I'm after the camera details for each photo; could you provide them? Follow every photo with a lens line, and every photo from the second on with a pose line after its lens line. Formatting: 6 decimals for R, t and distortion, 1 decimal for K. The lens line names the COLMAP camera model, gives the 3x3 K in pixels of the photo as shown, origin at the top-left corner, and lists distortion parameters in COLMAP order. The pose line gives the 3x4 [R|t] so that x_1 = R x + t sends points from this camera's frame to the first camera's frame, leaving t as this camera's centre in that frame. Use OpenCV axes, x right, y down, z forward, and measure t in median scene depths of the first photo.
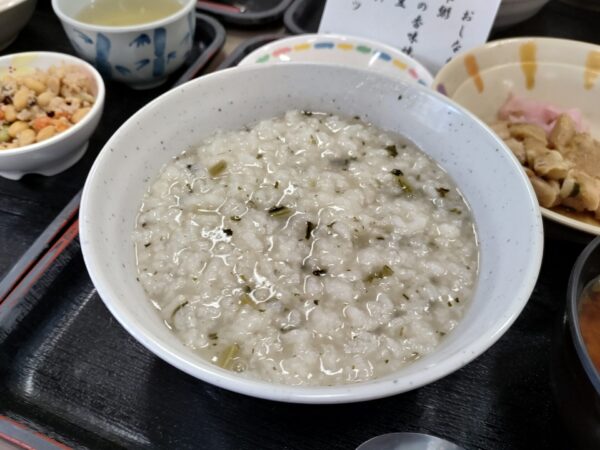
lens RADIAL K [[486.3, 0, 300.0], [0, 486.3, 225.0], [0, 0, 1]] dist [0.000133, -0.001222]
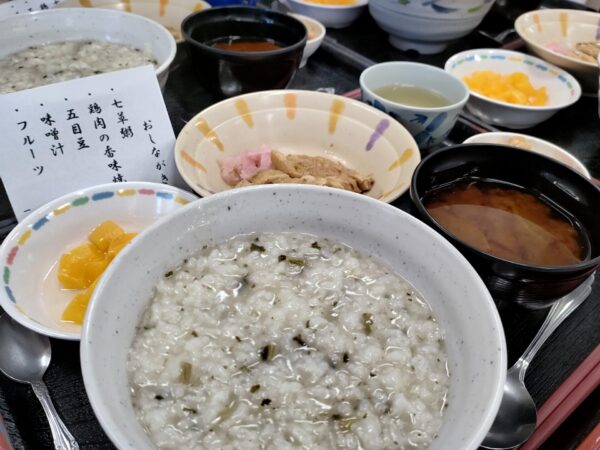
lens RADIAL K [[486.3, 0, 300.0], [0, 486.3, 225.0], [0, 0, 1]] dist [0.000133, -0.001222]
pose [[0.504948, -0.571657, 0.646711, -0.478594], [0.646884, 0.746682, 0.154943, -0.318430], [-0.571462, 0.340109, 0.746832, 0.095528]]
